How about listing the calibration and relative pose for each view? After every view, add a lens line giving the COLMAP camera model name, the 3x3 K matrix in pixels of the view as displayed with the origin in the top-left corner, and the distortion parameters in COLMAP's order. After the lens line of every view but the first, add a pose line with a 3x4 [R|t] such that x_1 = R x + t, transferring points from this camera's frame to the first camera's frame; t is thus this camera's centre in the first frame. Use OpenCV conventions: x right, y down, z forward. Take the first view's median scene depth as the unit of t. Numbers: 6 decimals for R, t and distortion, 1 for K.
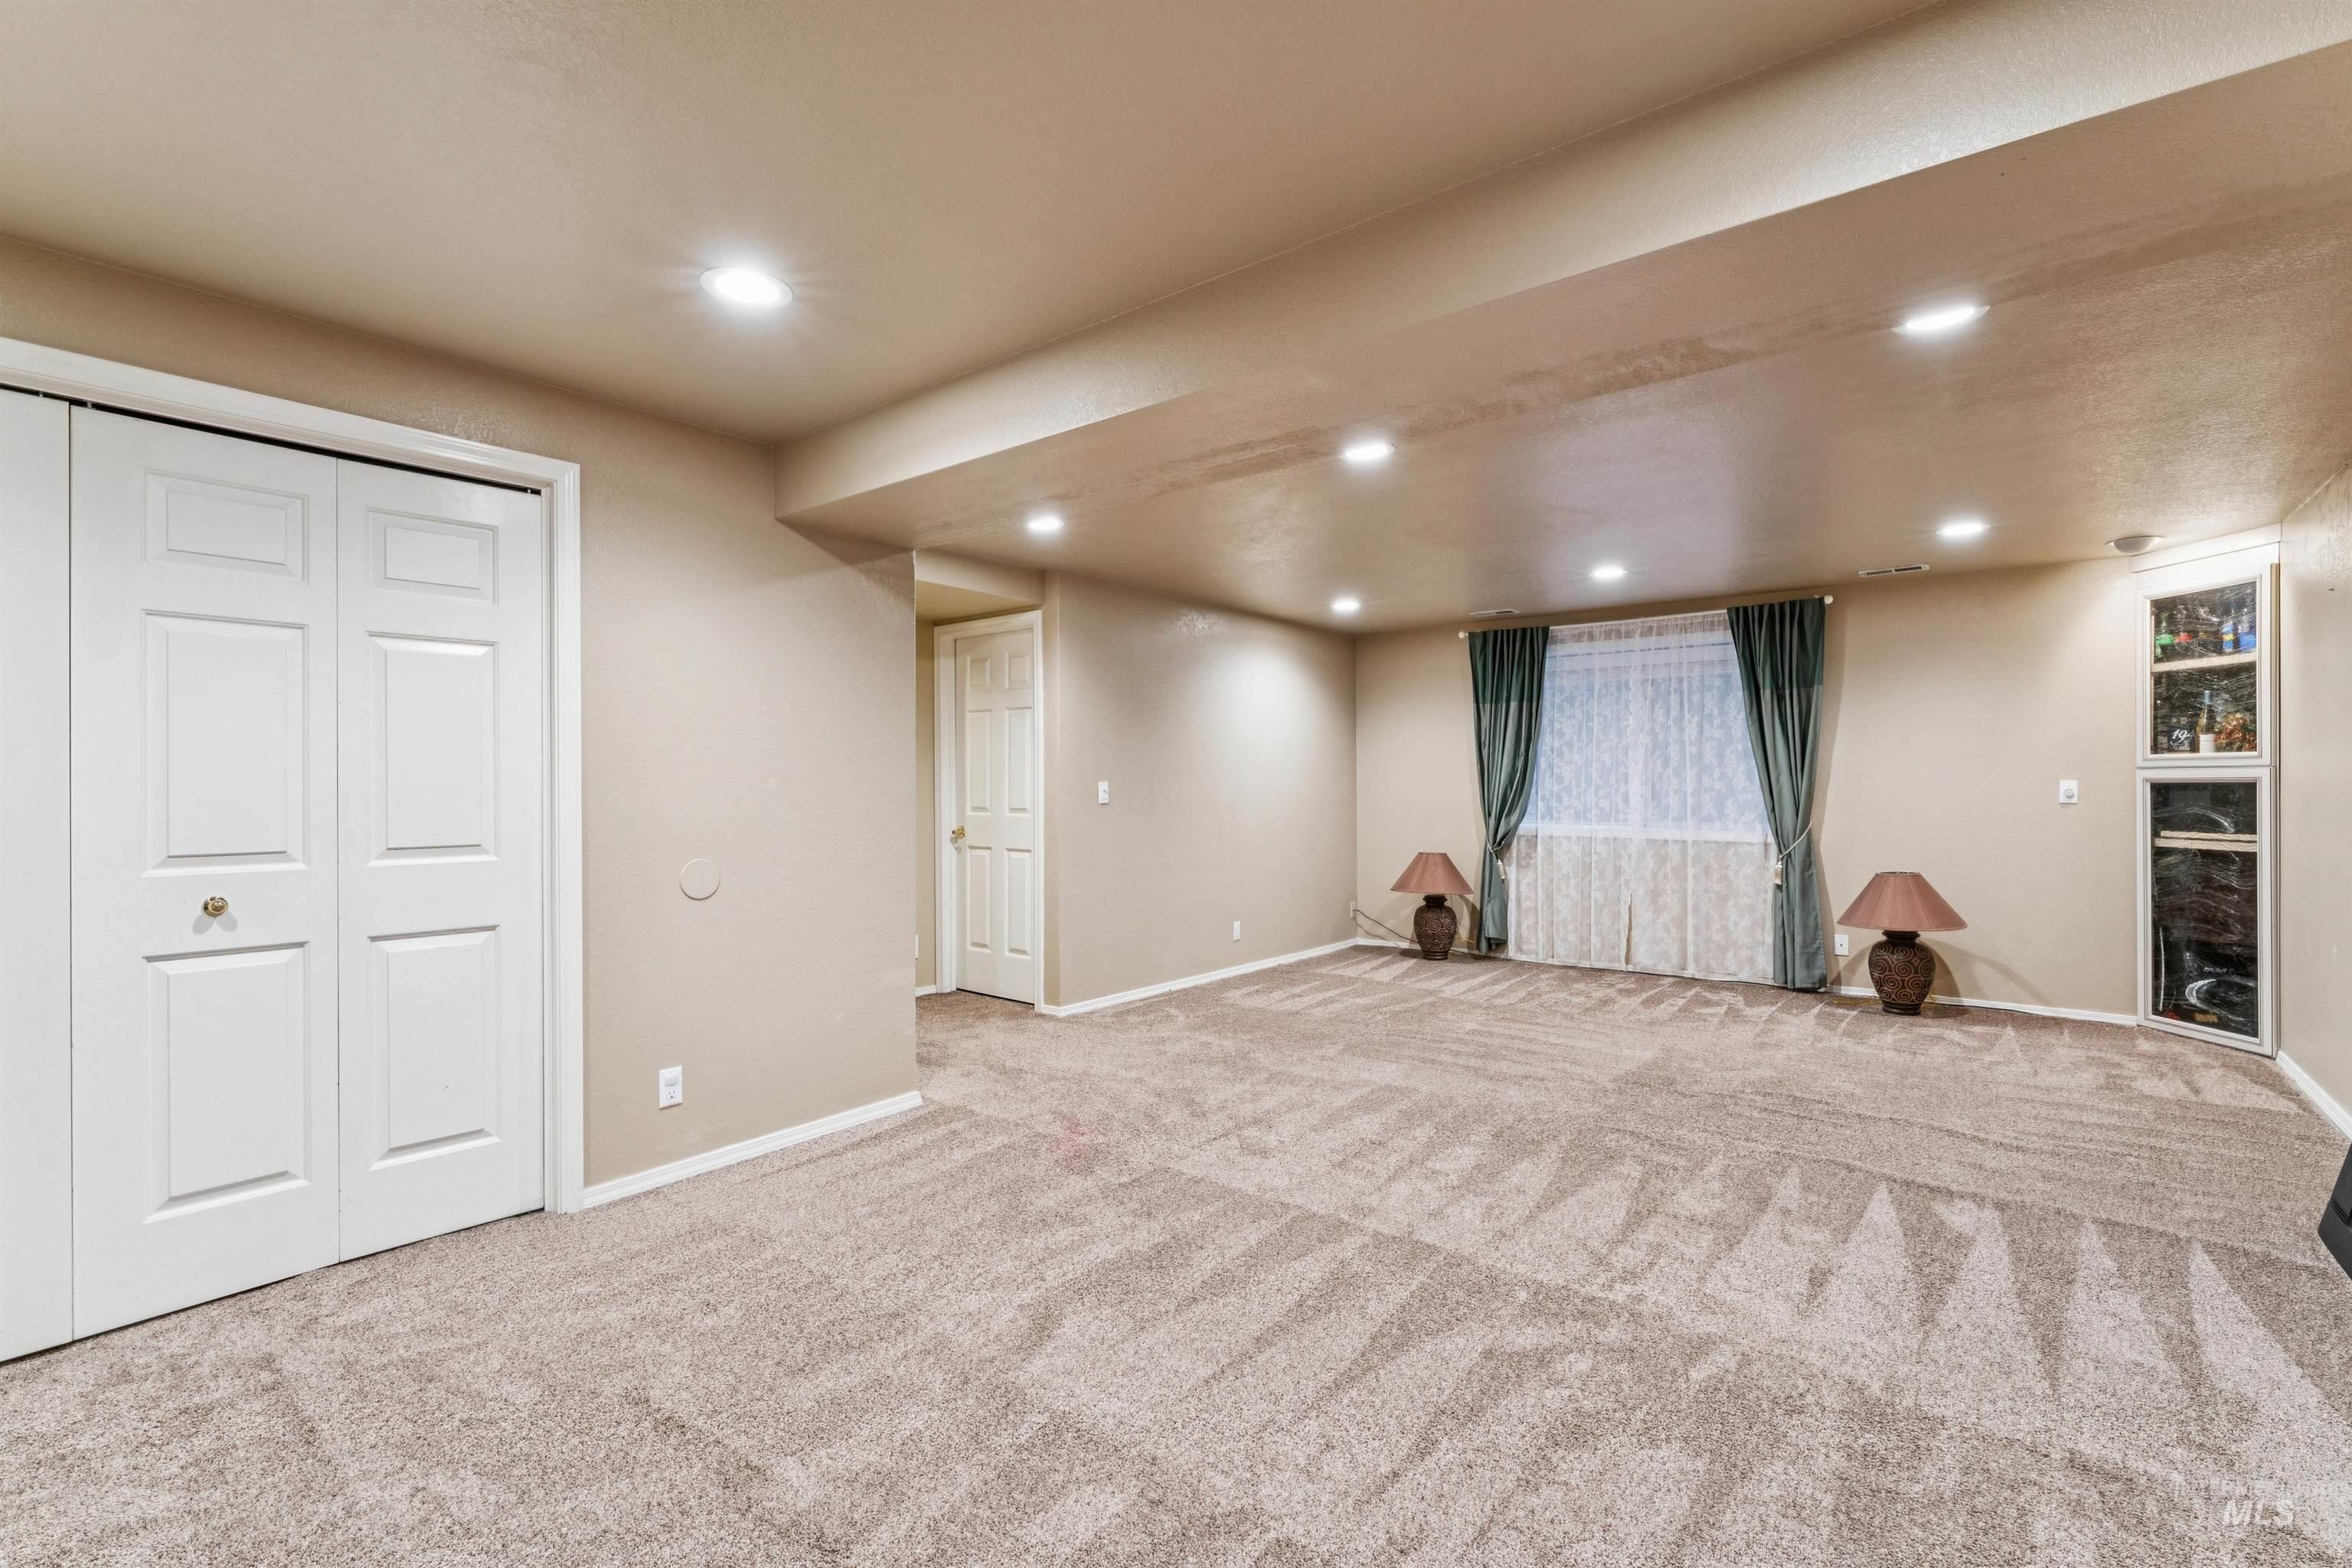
lens RADIAL K [[1017.7, 0, 1178.3], [0, 1017.7, 785.2], [0, 0, 1]] dist [-0.004010, 0.000048]
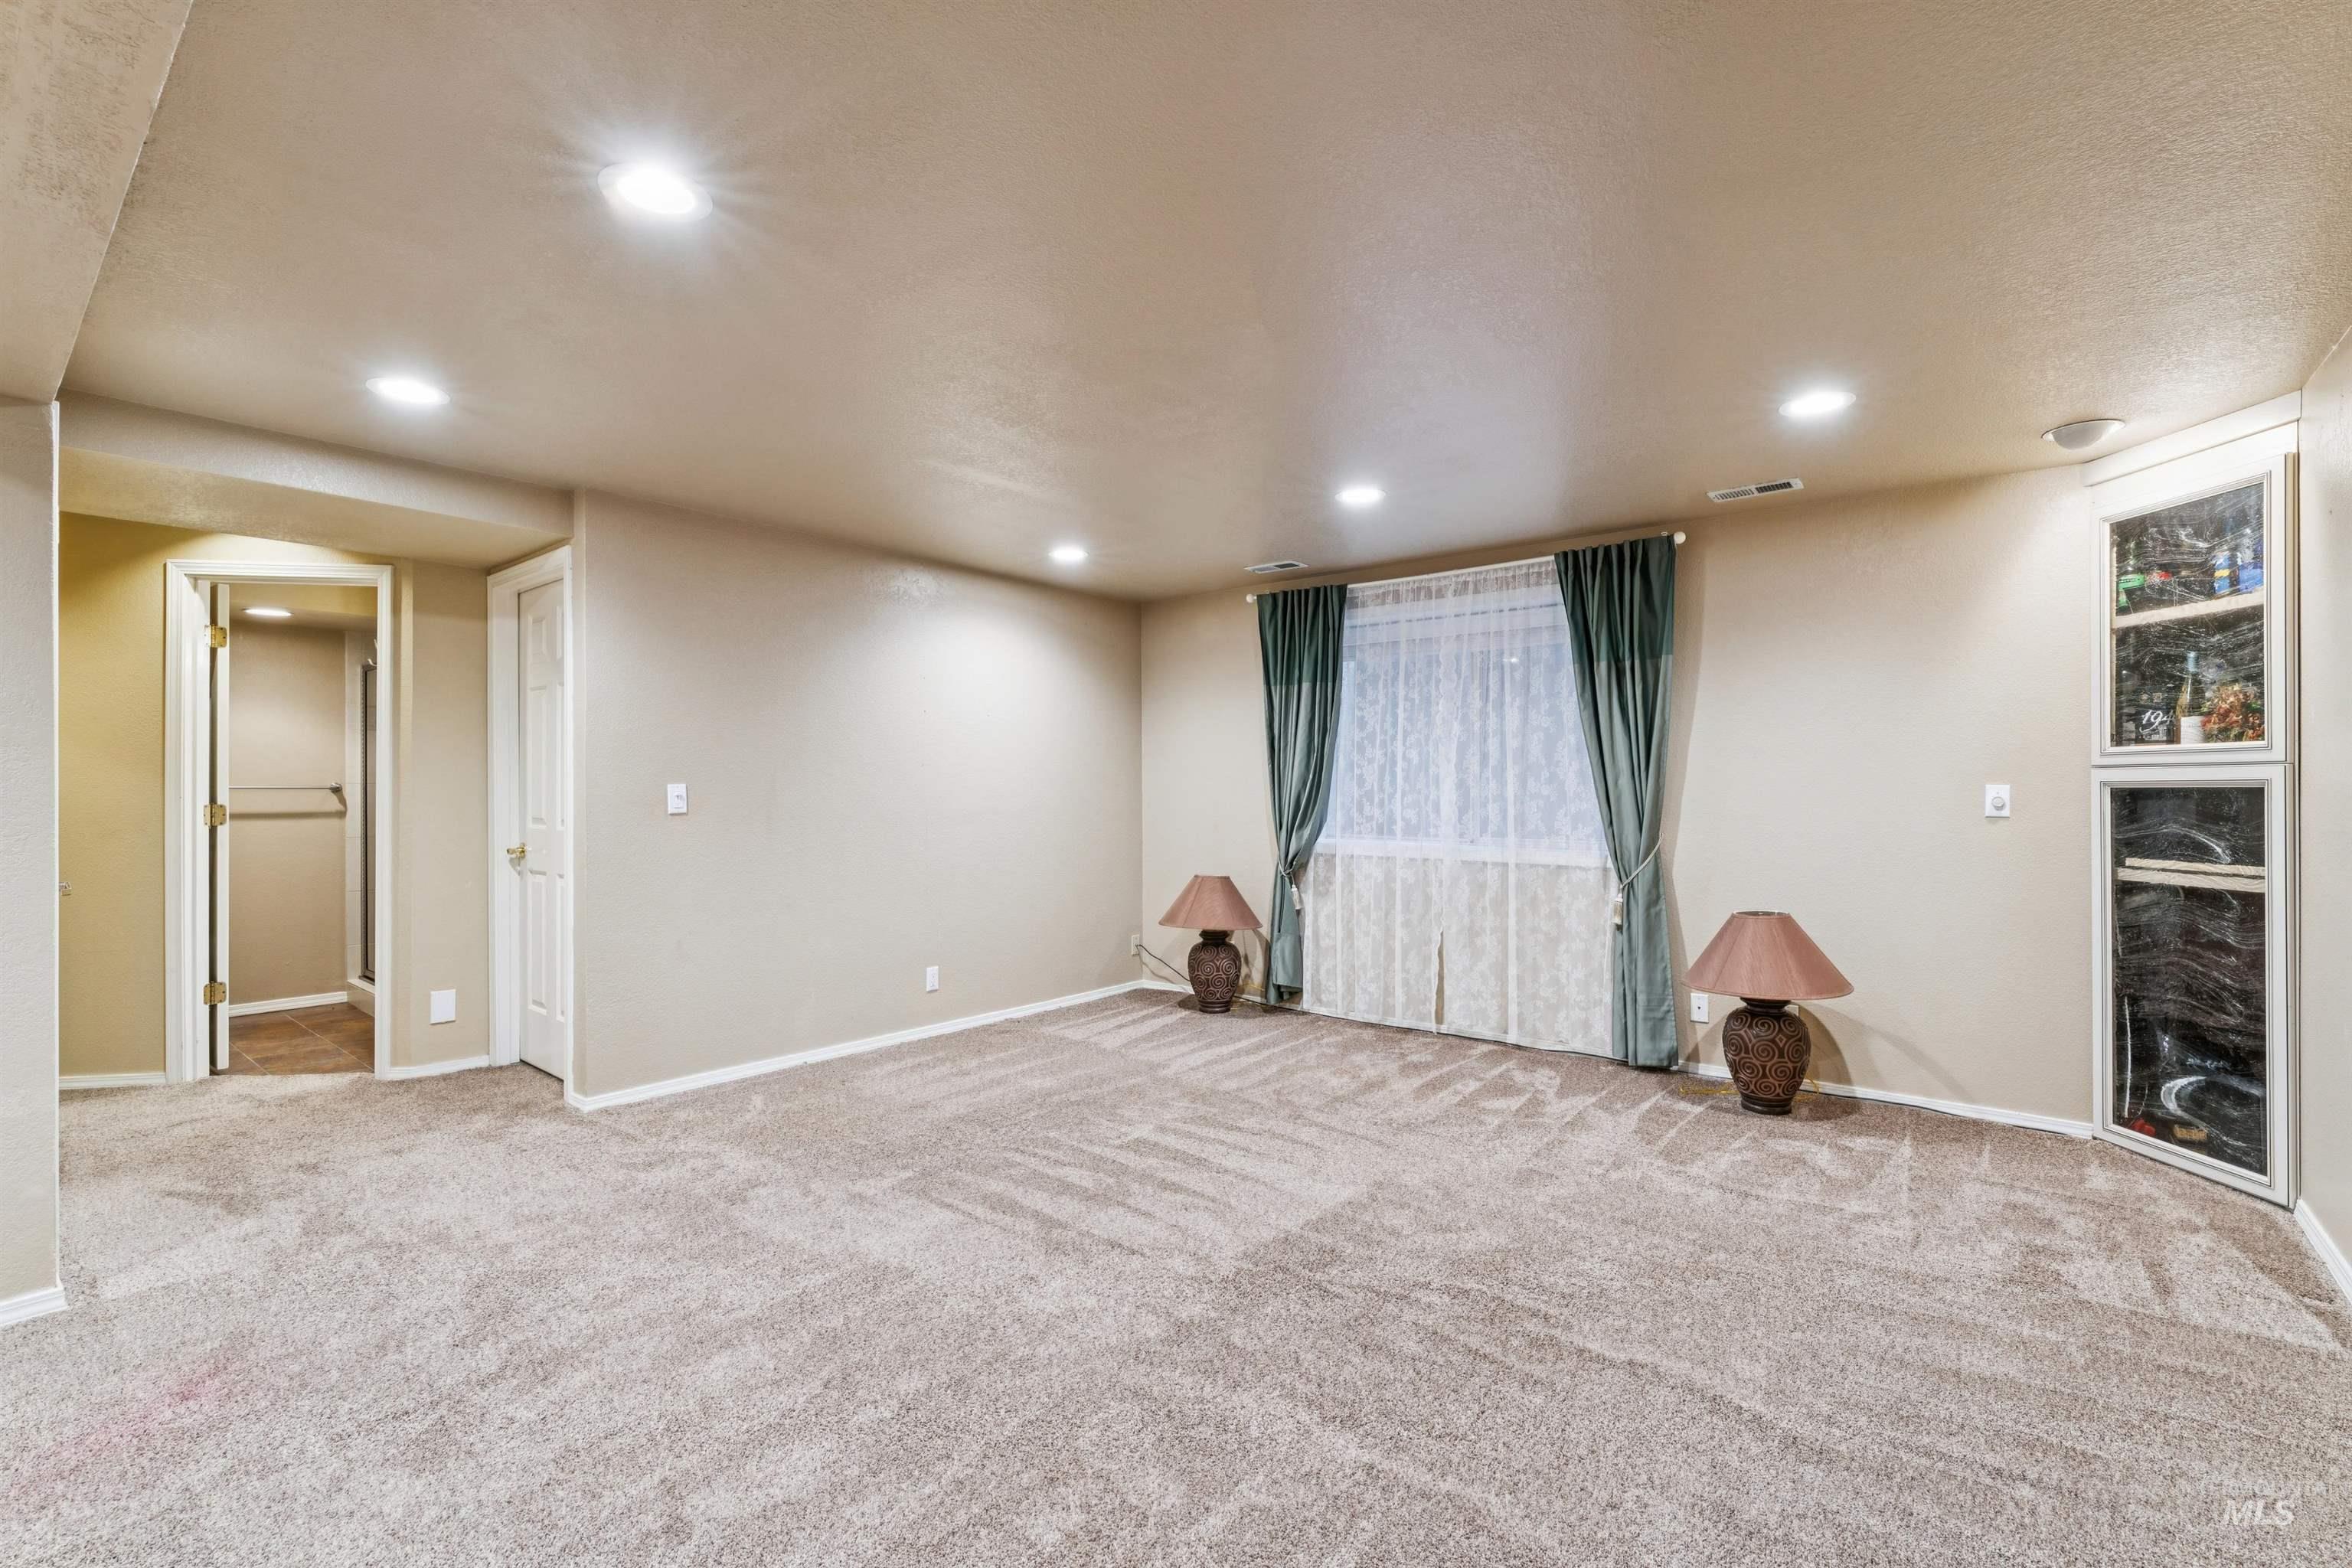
lens RADIAL K [[1020.8, 0, 1180.1], [0, 1020.8, 786.9], [0, 0, 1]] dist [-0.001344, -0.000866]
pose [[0.999992, 0.002205, -0.003212, 0.285407], [-0.002214, 0.999994, -0.002670, 0.000098], [0.003206, 0.002677, 0.999991, 0.265018]]
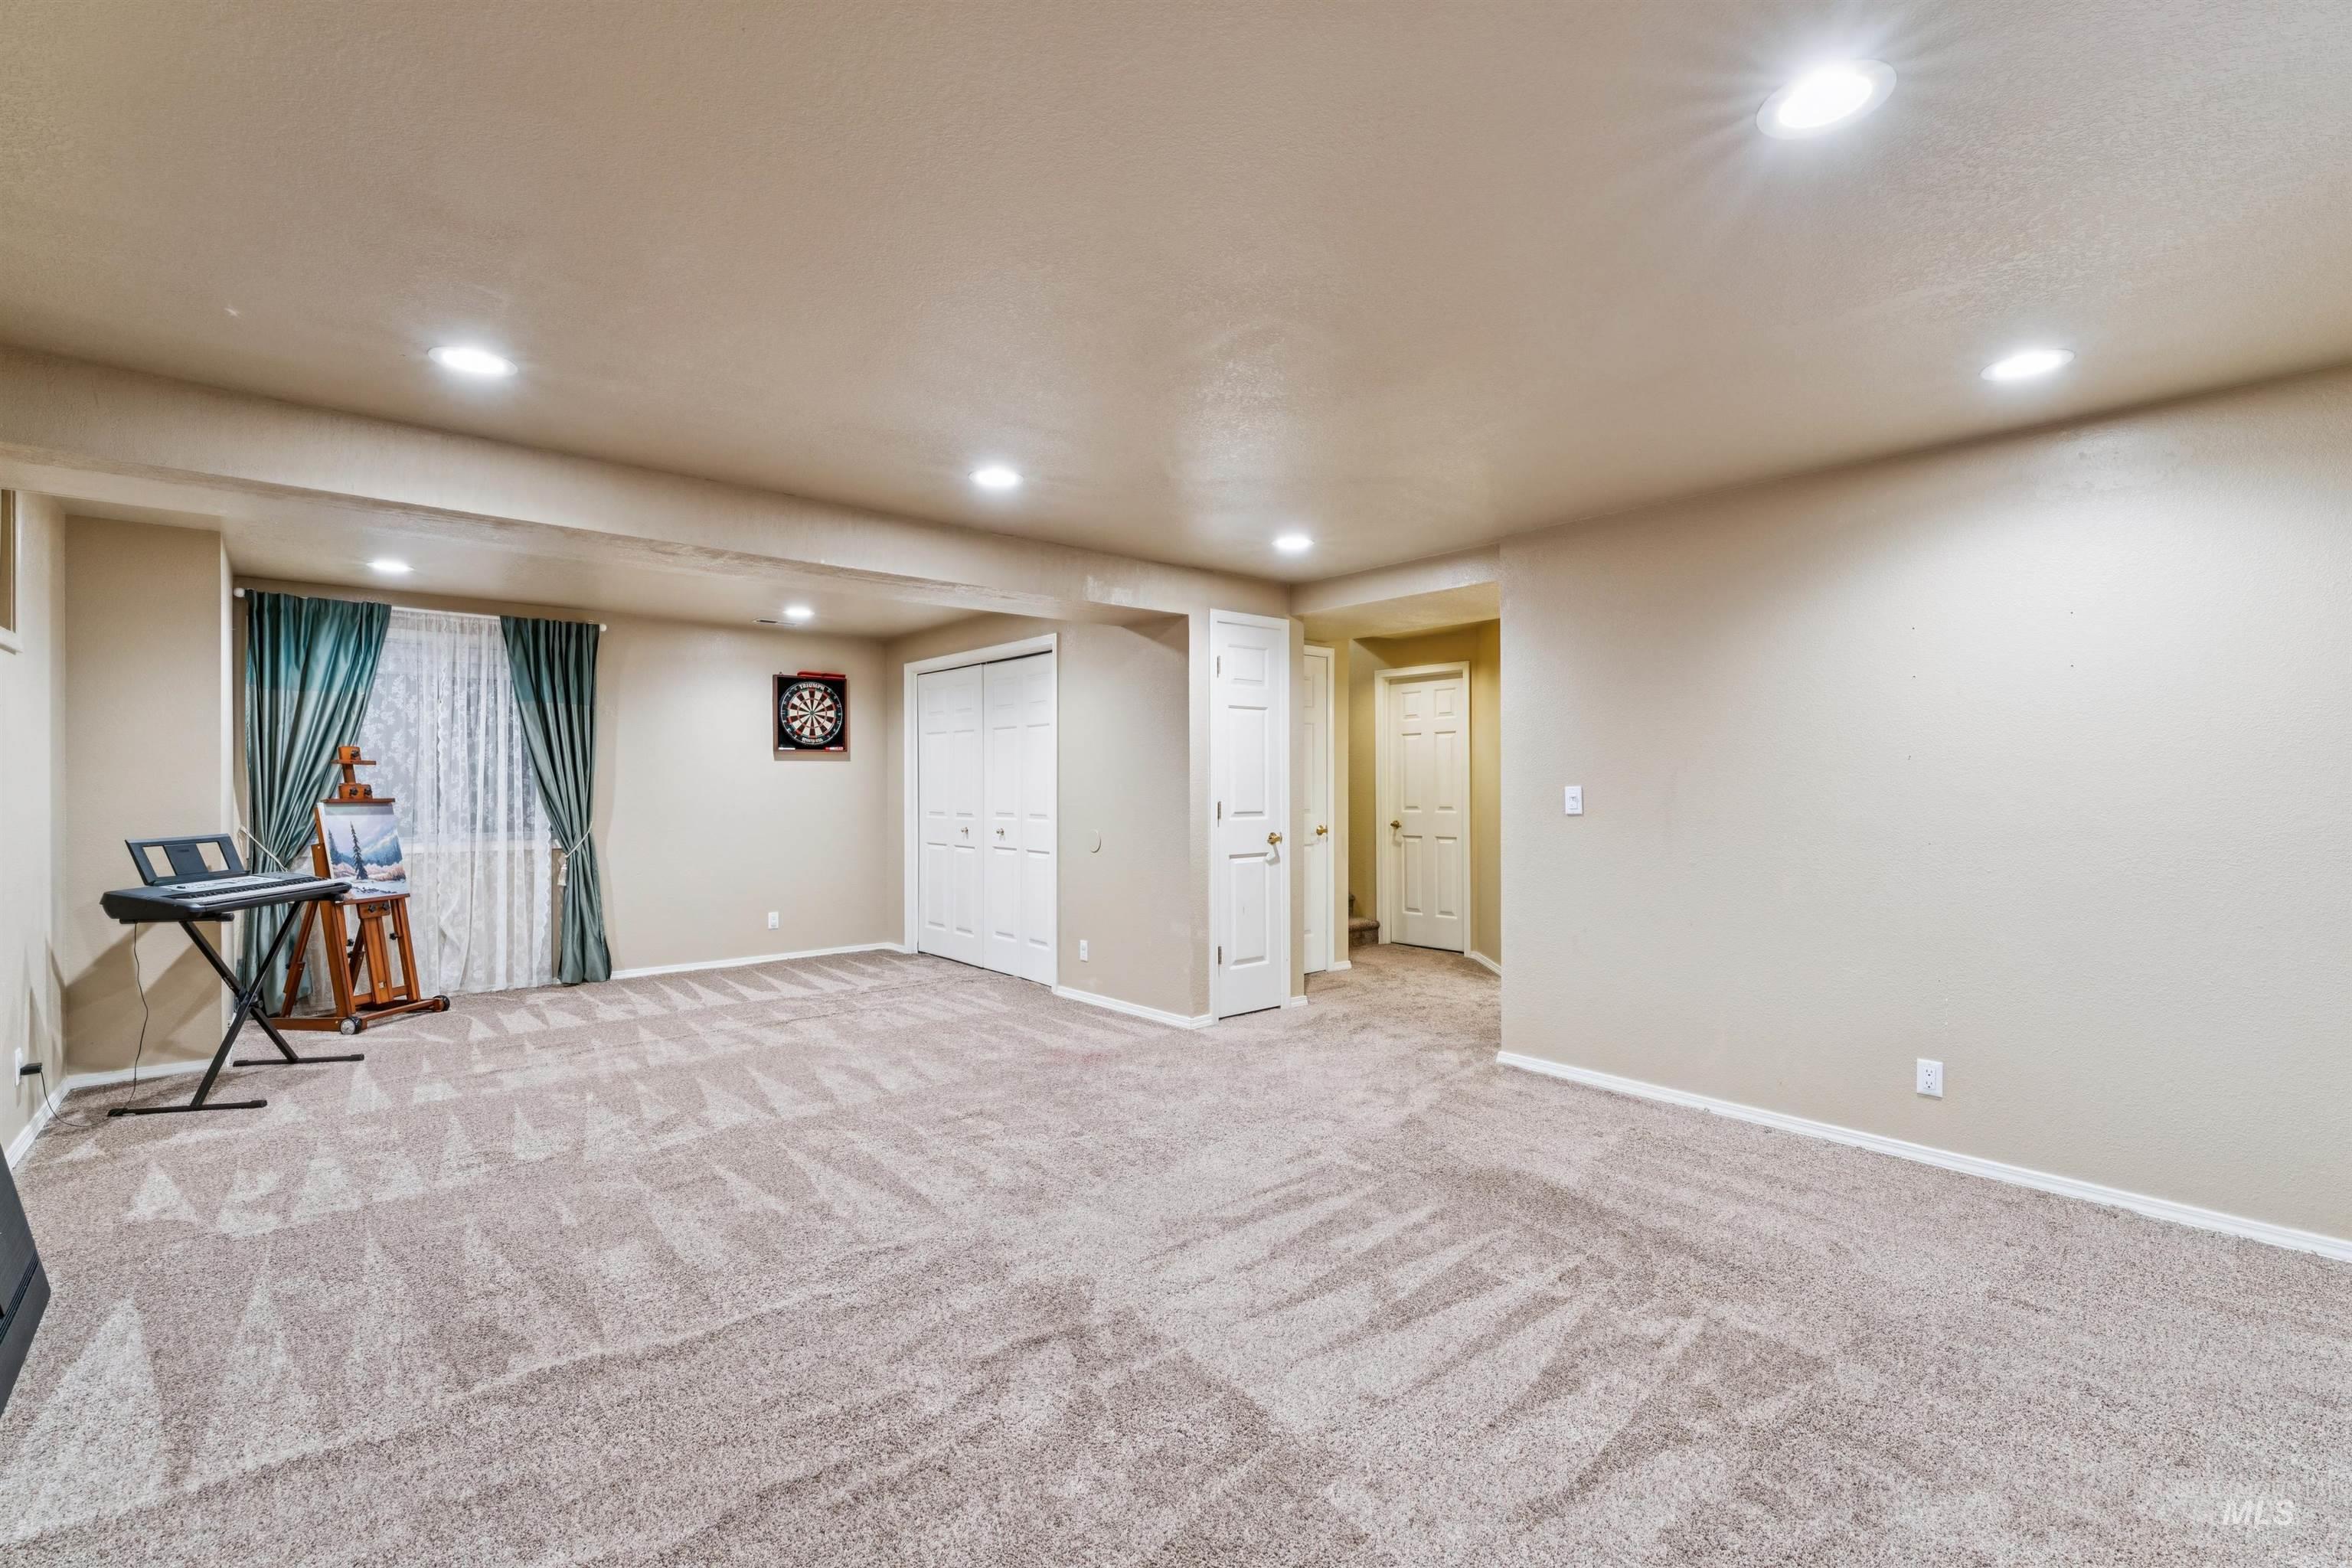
lens RADIAL K [[1022.8, 0, 1175.3], [0, 1022.8, 789.4], [0, 0, 1]] dist [-0.004360, 0.000057]
pose [[-0.176816, 0.007903, -0.984212, 0.726301], [0.001720, 0.999969, 0.007720, -0.007078], [0.984242, -0.000328, -0.176824, 0.828218]]
